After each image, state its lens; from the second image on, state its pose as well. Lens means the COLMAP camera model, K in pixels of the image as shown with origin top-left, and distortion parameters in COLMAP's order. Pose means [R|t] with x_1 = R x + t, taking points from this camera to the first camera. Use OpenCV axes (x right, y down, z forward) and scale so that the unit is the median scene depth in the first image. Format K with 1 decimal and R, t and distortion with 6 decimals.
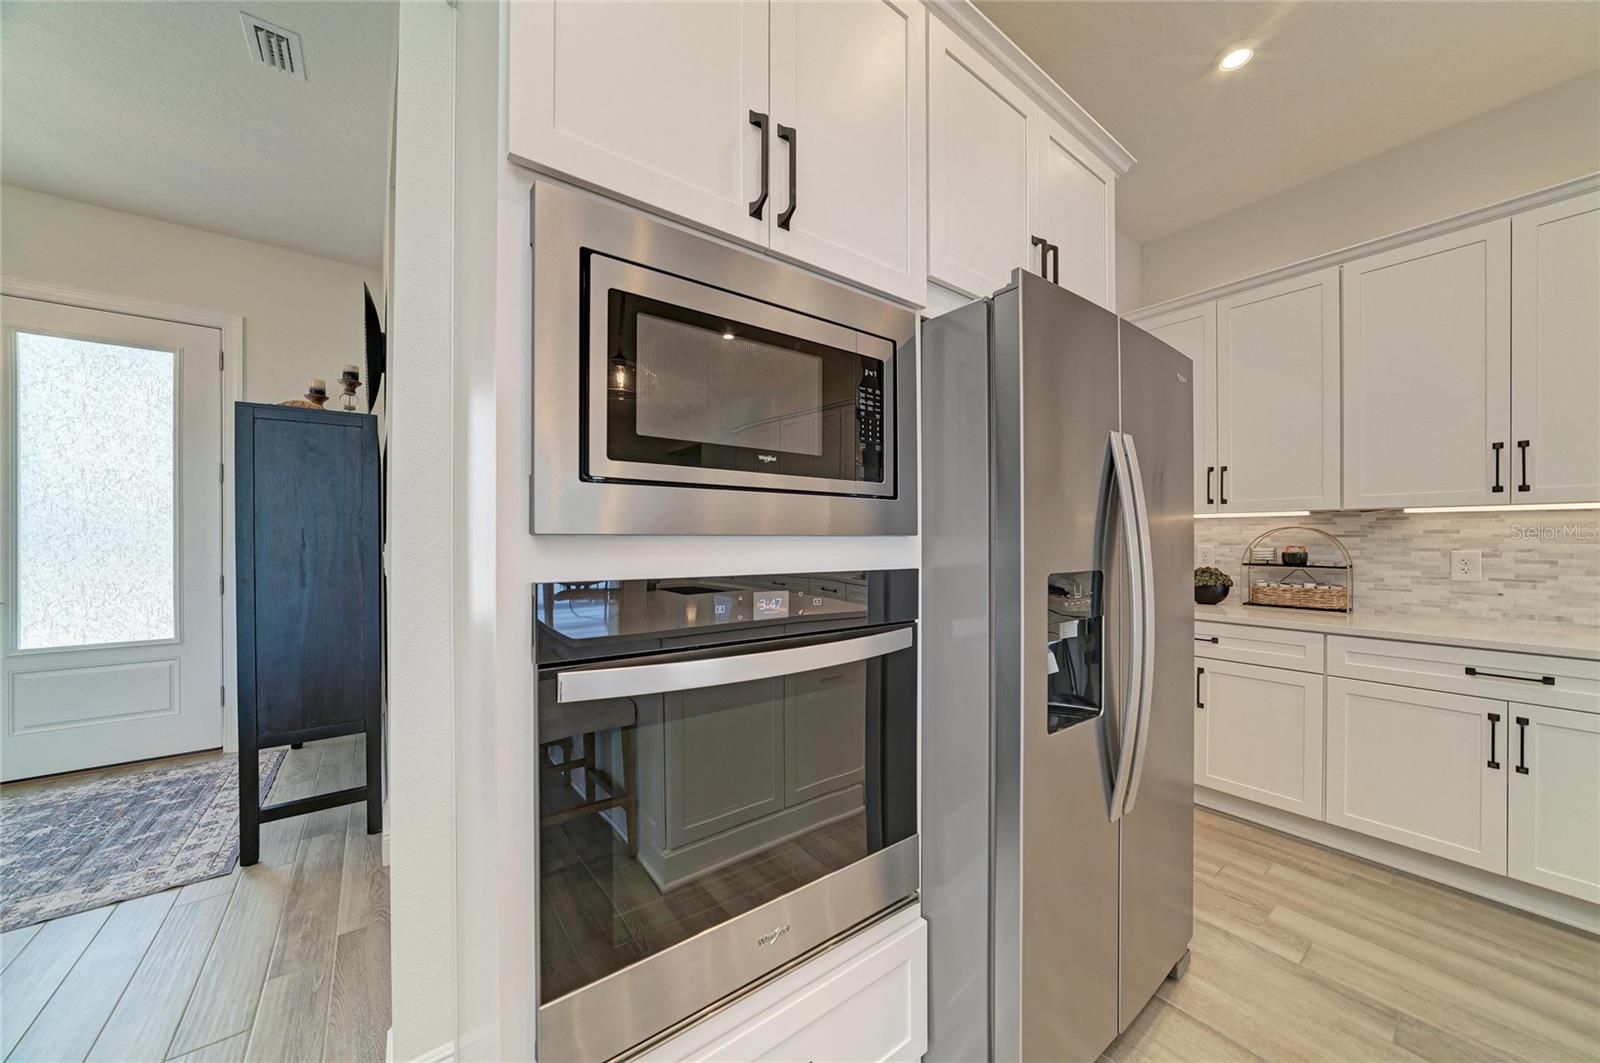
lens RADIAL K [[557.5, 0, 794.1], [0, 557.5, 540.5], [0, 0, 1]] dist [-0.012750, 0.000921]
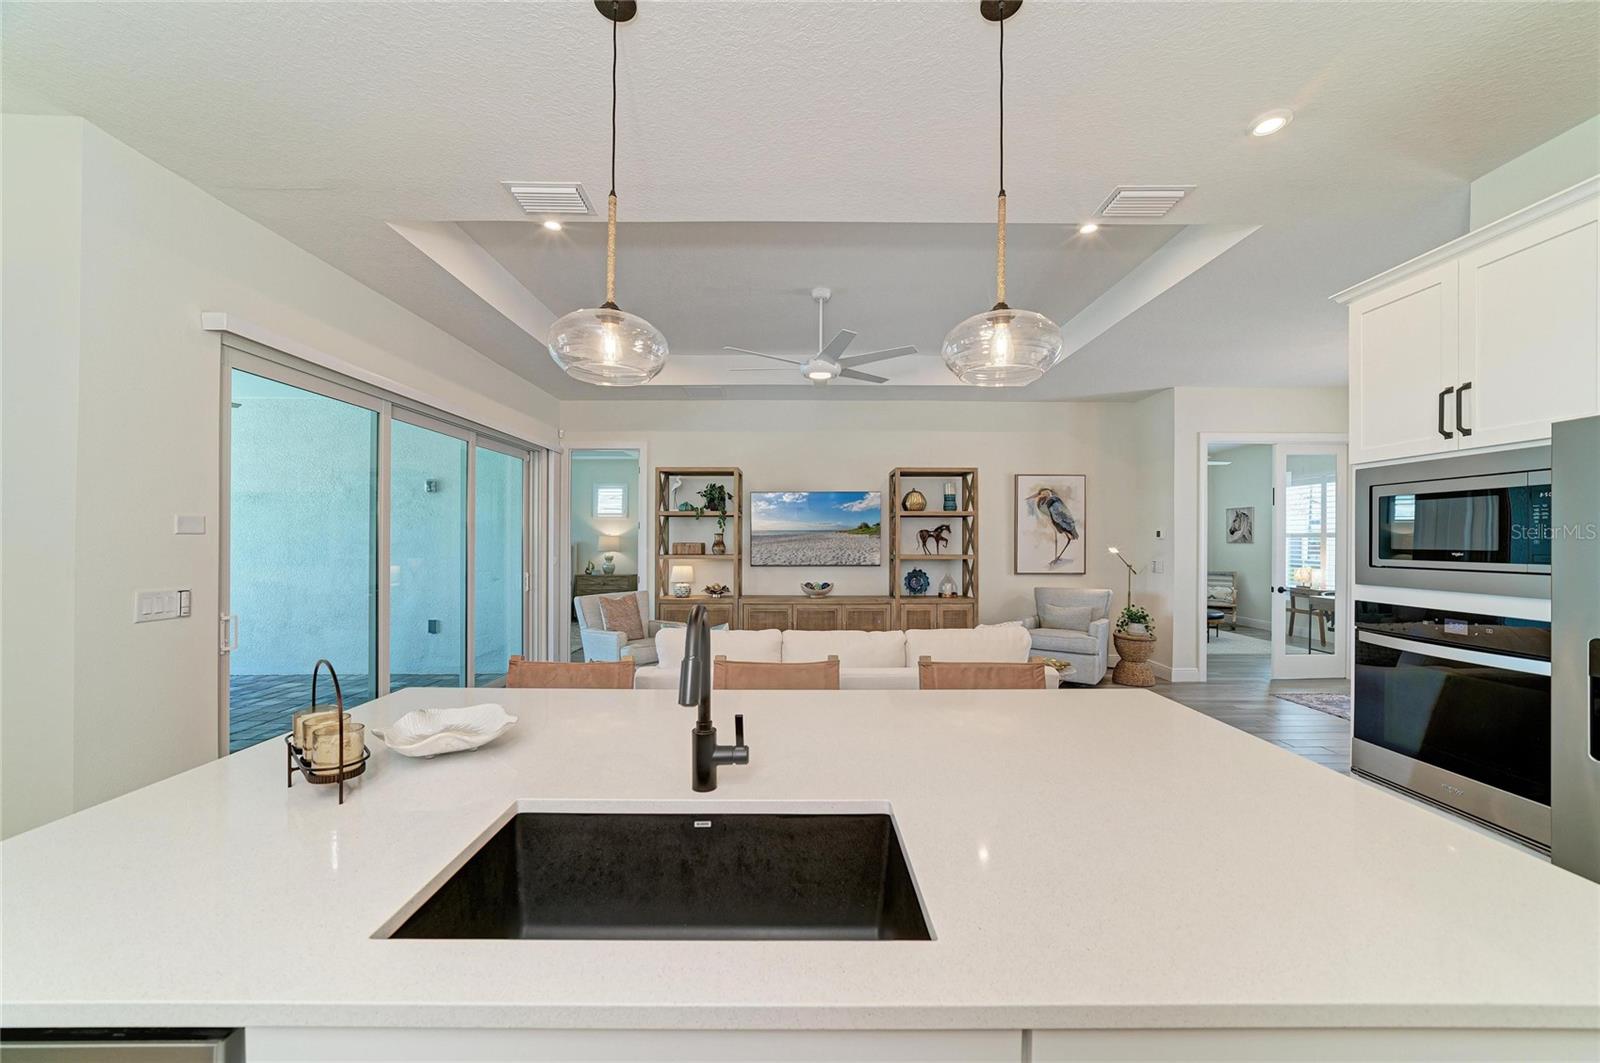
lens RADIAL K [[604.5, 0, 804.7], [0, 604.5, 539.5], [0, 0, 1]] dist [-0.014588, 0.005197]
pose [[-0.590499, -0.004007, -0.807028, 1.470960], [-0.004809, 0.999987, -0.001446, -0.087509], [0.807024, 0.003027, -0.590511, 0.177265]]
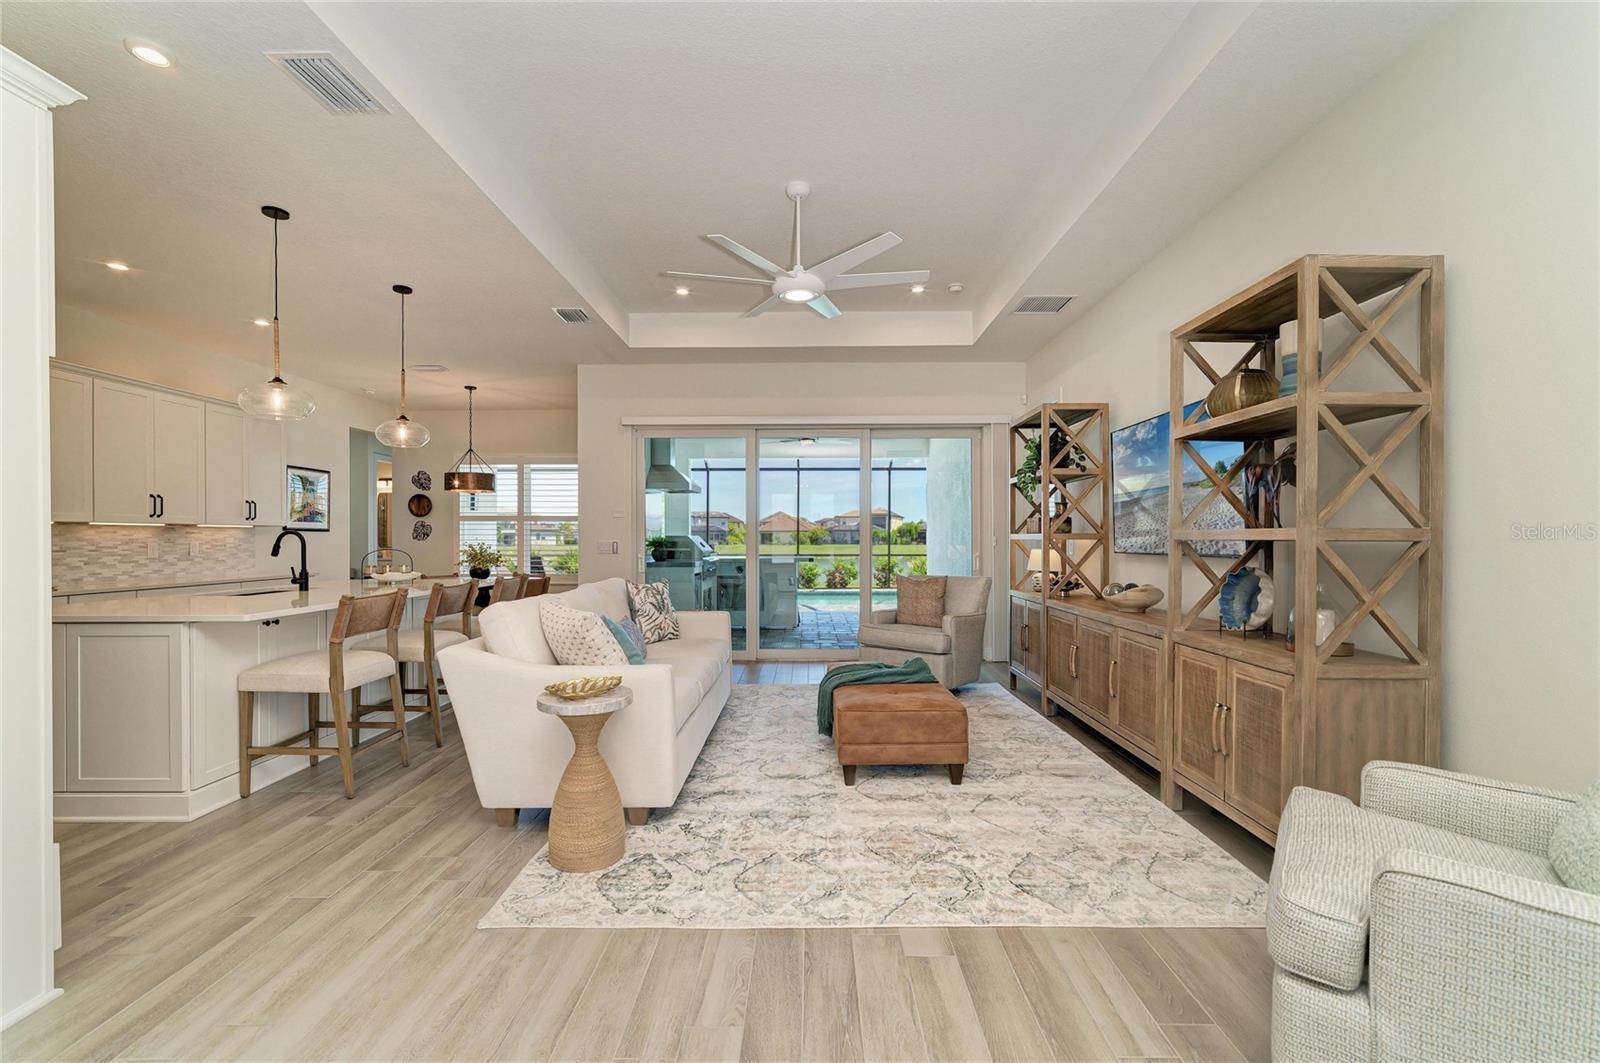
lens RADIAL K [[677.4, 0, 803.1], [0, 677.4, 535.0], [0, 0, 1]] dist [-0.005573, 0.002329]
pose [[-0.791620, 0.002129, 0.611011, -1.526230], [0.002534, 0.999997, -0.000201, -0.007894], [-0.611009, 0.001389, -0.791622, 0.449420]]
